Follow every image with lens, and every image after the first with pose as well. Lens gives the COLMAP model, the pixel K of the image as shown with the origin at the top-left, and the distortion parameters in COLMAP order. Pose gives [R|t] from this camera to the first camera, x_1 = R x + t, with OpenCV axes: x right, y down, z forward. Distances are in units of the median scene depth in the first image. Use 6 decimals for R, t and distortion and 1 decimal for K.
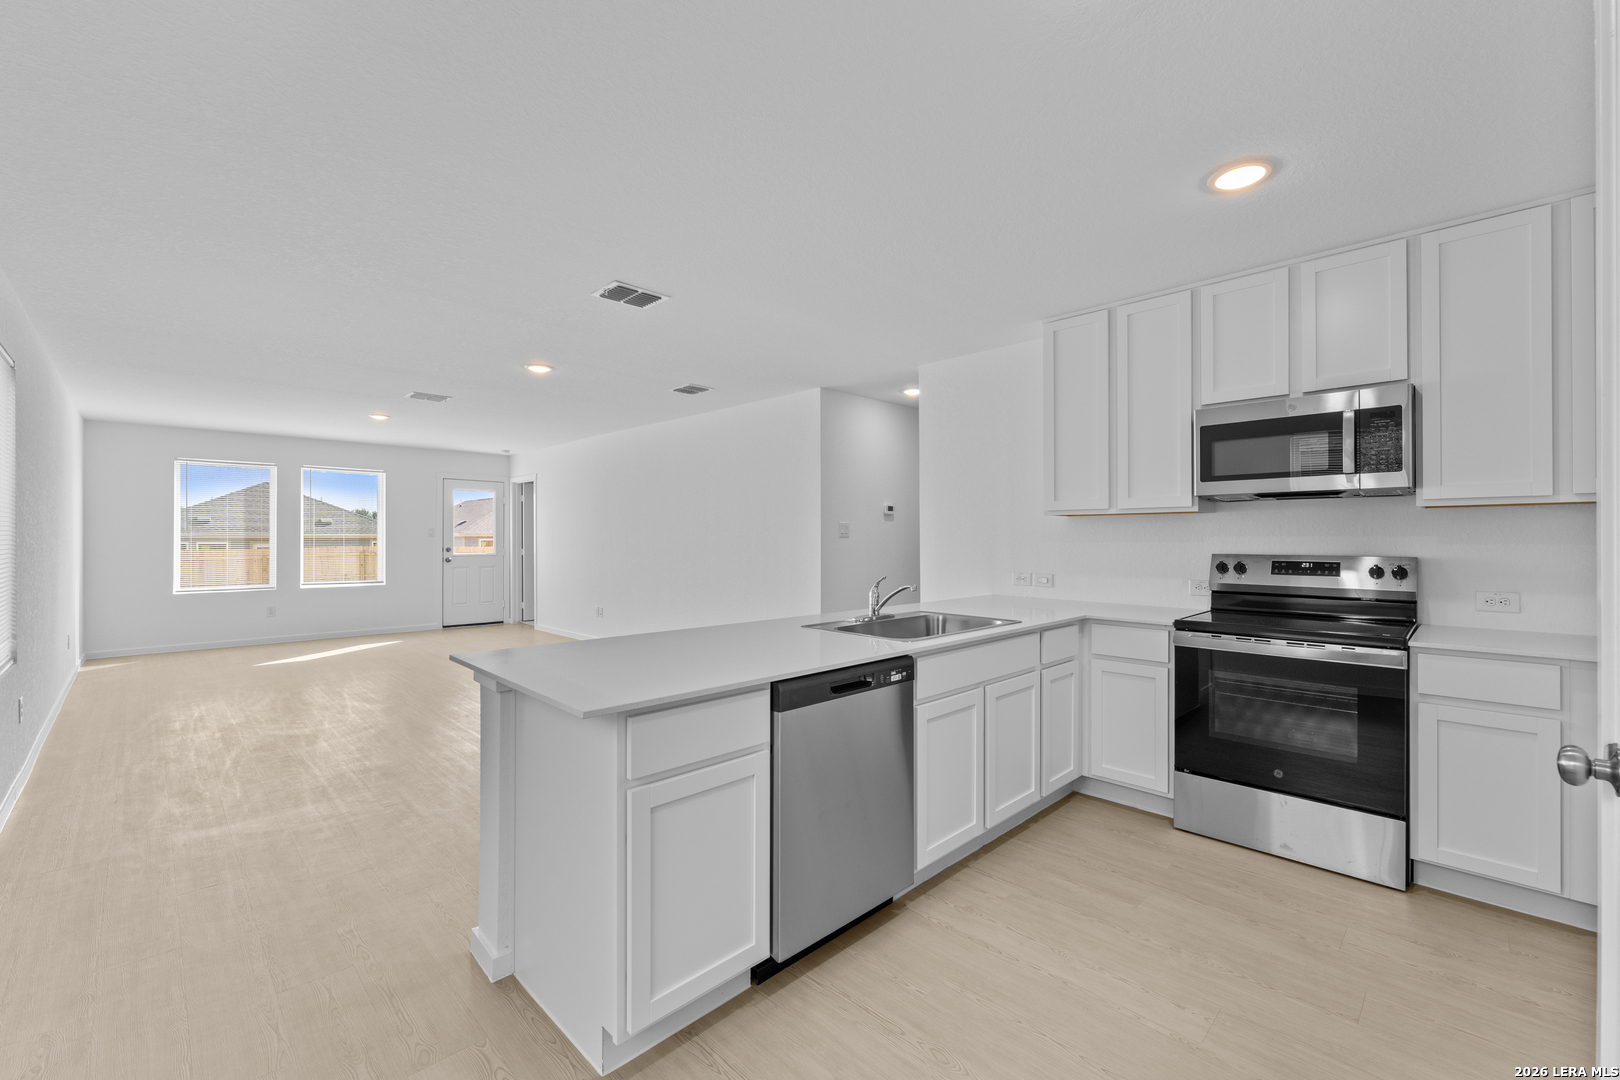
lens RADIAL K [[669.2, 0, 810.0], [0, 669.2, 540.0], [0, 0, 1]] dist [-0.002086, -0.000011]
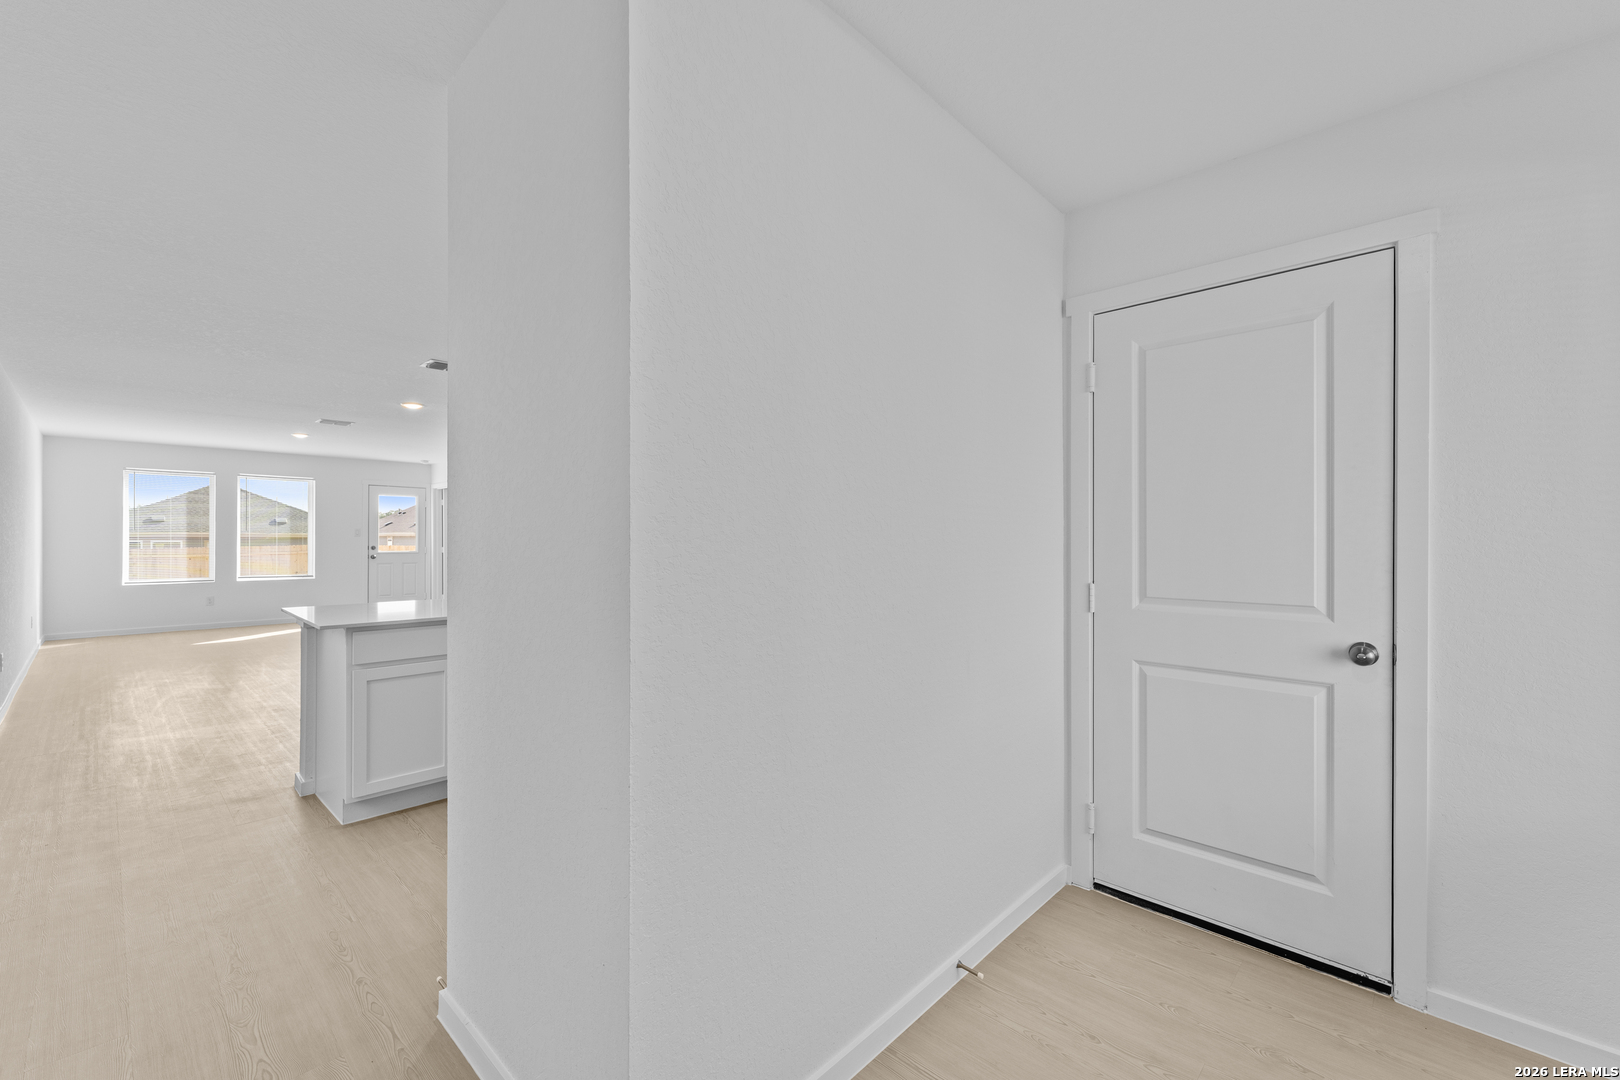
lens RADIAL K [[670.8, 0, 804.7], [0, 670.8, 542.2], [0, 0, 1]] dist [-0.001611, -0.000213]
pose [[0.999600, 0.002991, 0.028114, 0.430040], [-0.003065, 0.999992, 0.002598, -0.000521], [-0.028106, -0.002683, 0.999601, -0.422563]]
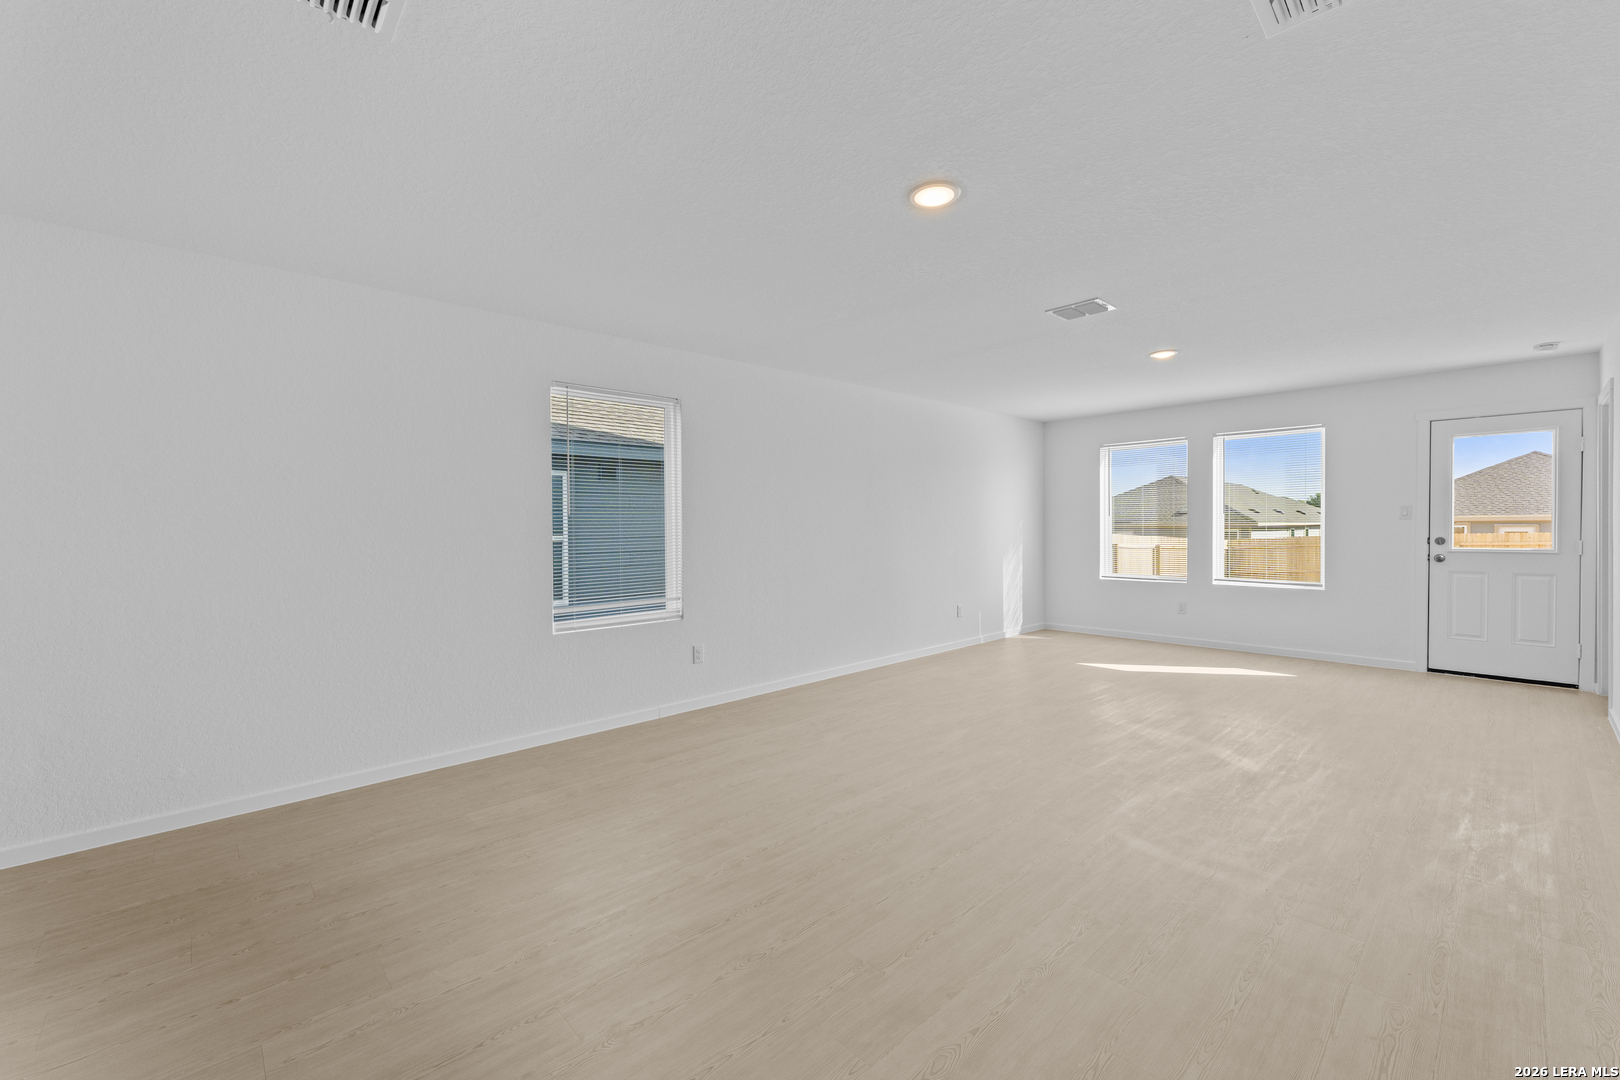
lens RADIAL K [[656.1, 0, 810.0], [0, 656.1, 540.0], [0, 0, 1]] dist [-0.000541, -0.000039]
pose [[-0.034254, 0.018762, -0.999237, 0.150639], [0.006323, 0.999808, 0.018556, -0.001447], [0.999393, -0.005682, -0.034366, 1.276888]]
